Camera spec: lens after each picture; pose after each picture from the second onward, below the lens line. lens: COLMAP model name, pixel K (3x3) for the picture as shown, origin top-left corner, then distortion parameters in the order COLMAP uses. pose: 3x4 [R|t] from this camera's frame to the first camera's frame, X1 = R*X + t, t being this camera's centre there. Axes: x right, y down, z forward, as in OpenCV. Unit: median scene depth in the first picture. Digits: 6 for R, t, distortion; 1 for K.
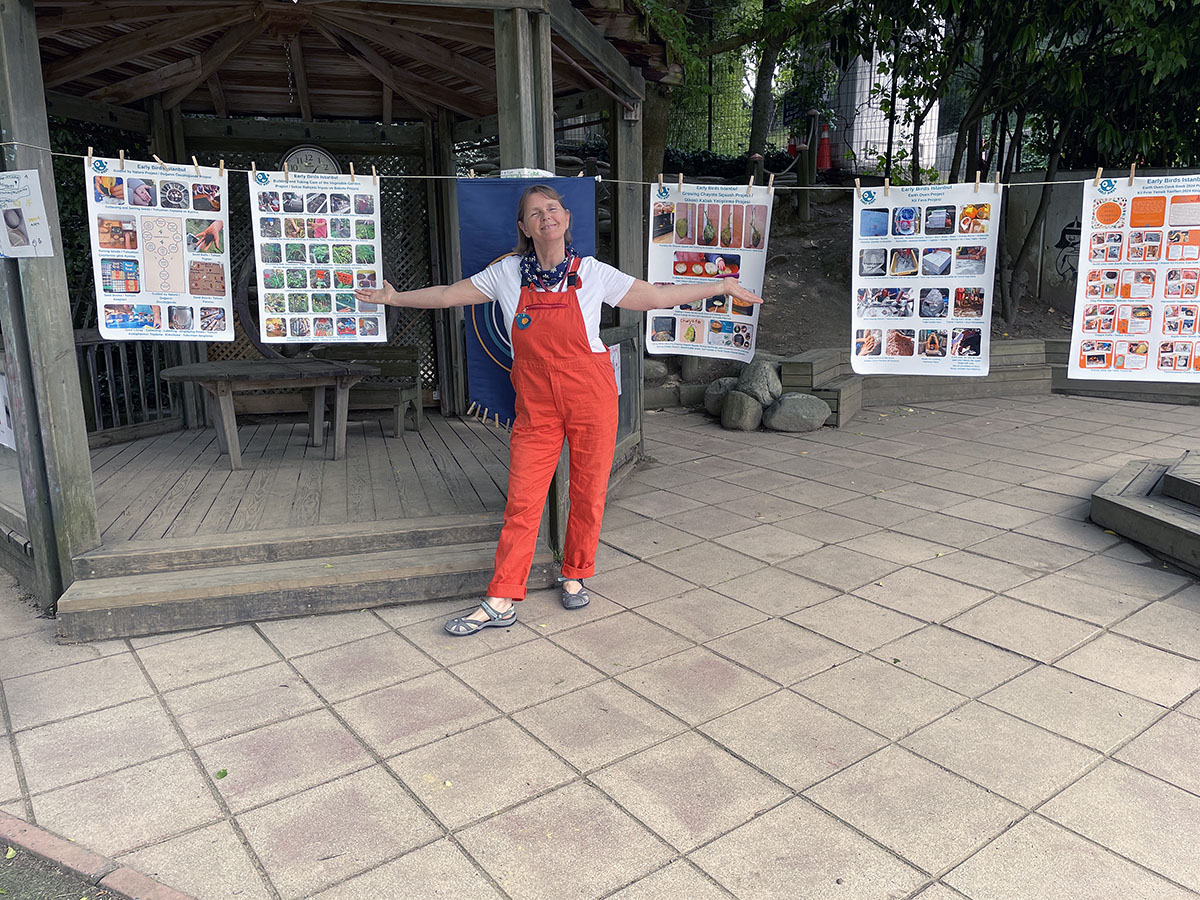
lens RADIAL K [[947.3, 0, 524.6], [0, 947.3, 428.7], [0, 0, 1]] dist [0.057765, -0.082768]
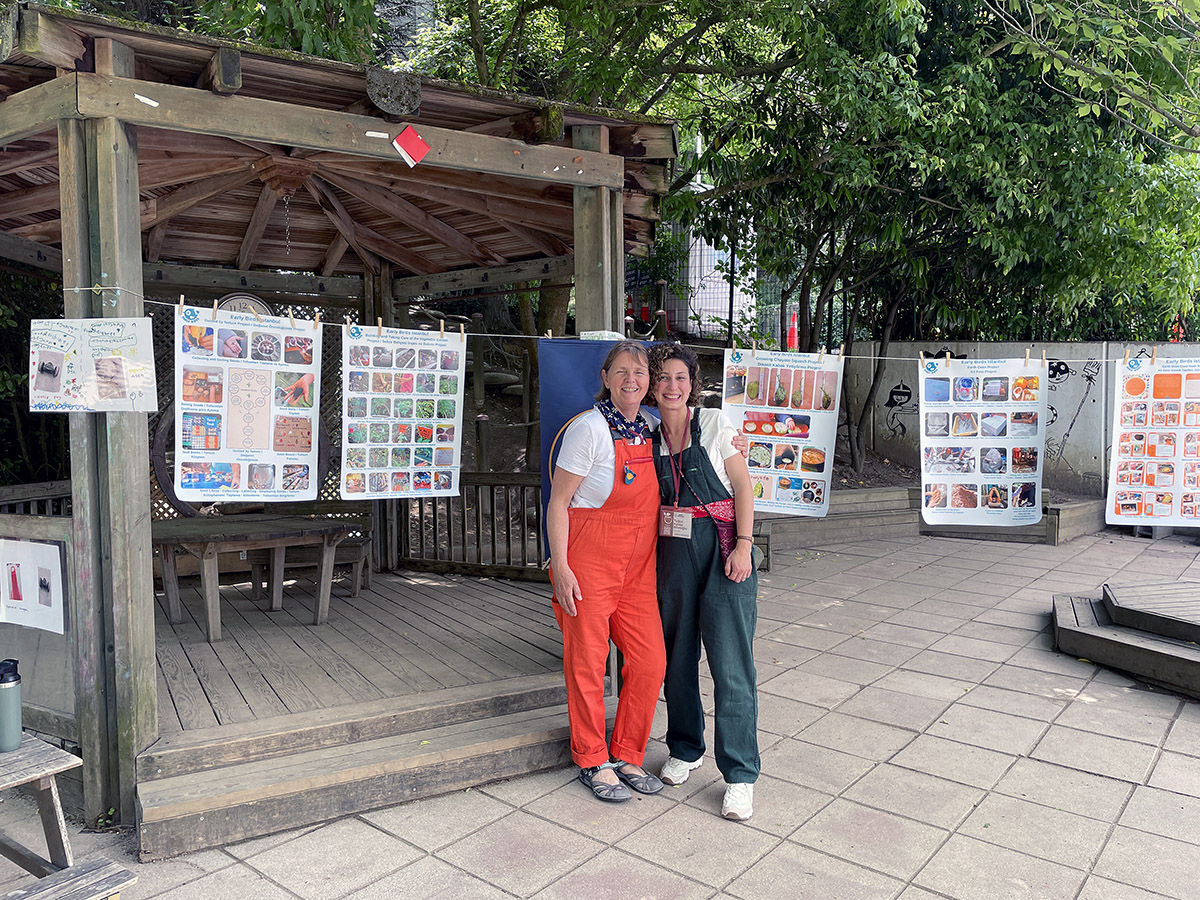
lens RADIAL K [[947.3, 0, 524.6], [0, 947.3, 428.7], [0, 0, 1]] dist [0.057765, -0.082768]
pose [[0.968292, 0.007043, 0.249721, -0.350163], [0.031111, 0.988421, -0.148511, -0.016536], [-0.247875, 0.151572, 0.956862, 0.045648]]
